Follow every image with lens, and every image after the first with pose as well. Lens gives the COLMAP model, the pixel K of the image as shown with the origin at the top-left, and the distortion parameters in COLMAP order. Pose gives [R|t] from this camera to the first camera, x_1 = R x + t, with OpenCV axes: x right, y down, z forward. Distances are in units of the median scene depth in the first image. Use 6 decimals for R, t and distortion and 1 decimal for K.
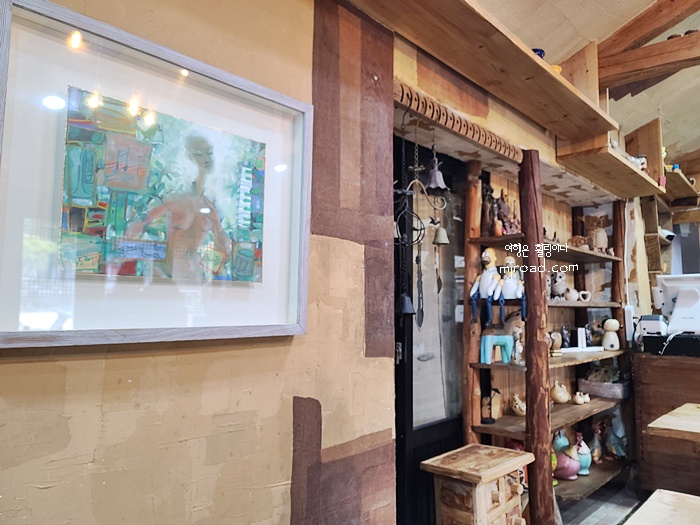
lens RADIAL K [[513.9, 0, 364.7], [0, 513.9, 272.5], [0, 0, 1]] dist [0.045487, -0.032089]
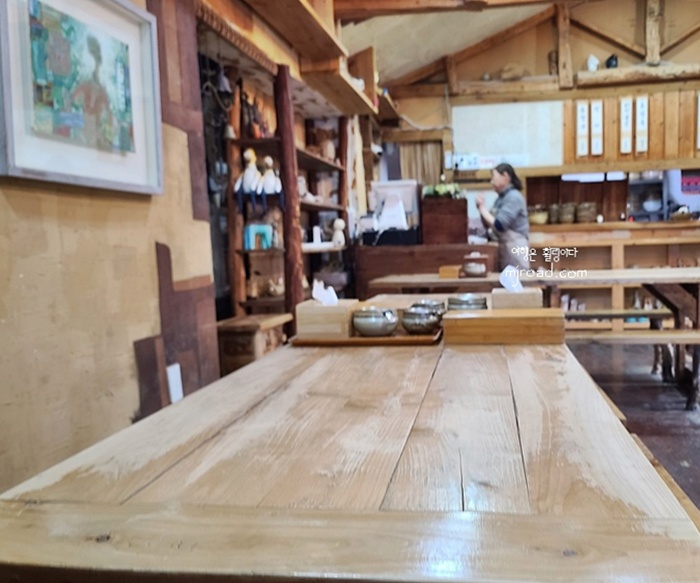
lens RADIAL K [[632.0, 0, 401.8], [0, 632.0, 305.3], [0, 0, 1]] dist [0.064861, -0.033573]
pose [[0.838965, -0.073788, 0.539160, -0.322389], [-0.016014, 0.986988, 0.159995, 0.078357], [-0.543950, -0.142864, 0.826867, -0.496755]]
